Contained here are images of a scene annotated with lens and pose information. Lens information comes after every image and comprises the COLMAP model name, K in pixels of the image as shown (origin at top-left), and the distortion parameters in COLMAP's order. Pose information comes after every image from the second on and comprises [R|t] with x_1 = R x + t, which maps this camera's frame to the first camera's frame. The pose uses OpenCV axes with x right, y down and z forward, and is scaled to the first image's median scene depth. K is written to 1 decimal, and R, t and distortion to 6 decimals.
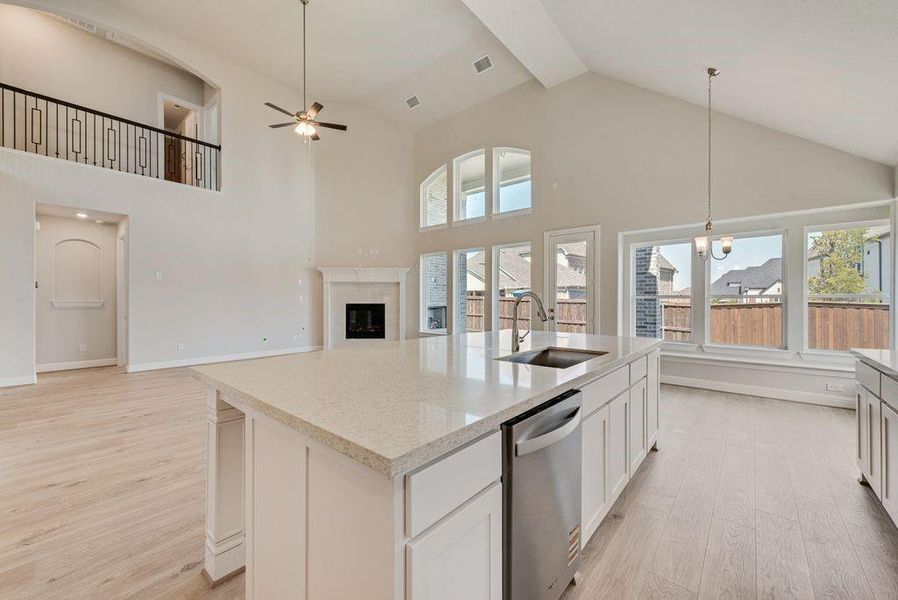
lens RADIAL K [[350.9, 0, 449.0], [0, 350.9, 300.0], [0, 0, 1]] dist [0.017866, -0.000125]
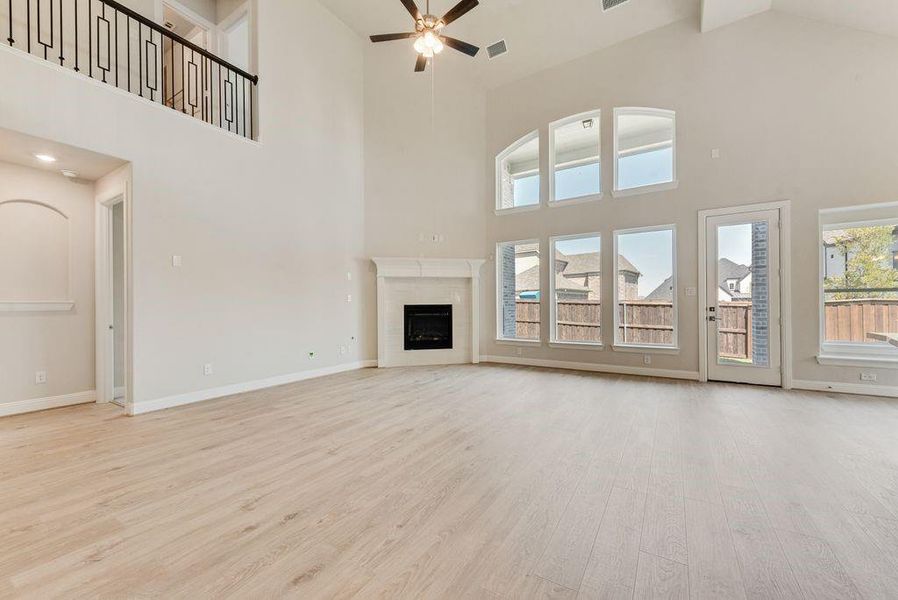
lens RADIAL K [[357.1, 0, 448.0], [0, 357.1, 303.1], [0, 0, 1]] dist [0.016997, 0.000129]
pose [[0.989787, -0.007572, 0.142355, -0.314017], [0.008548, 0.999944, -0.006244, 0.012424], [-0.142300, 0.007397, 0.989796, 0.208700]]
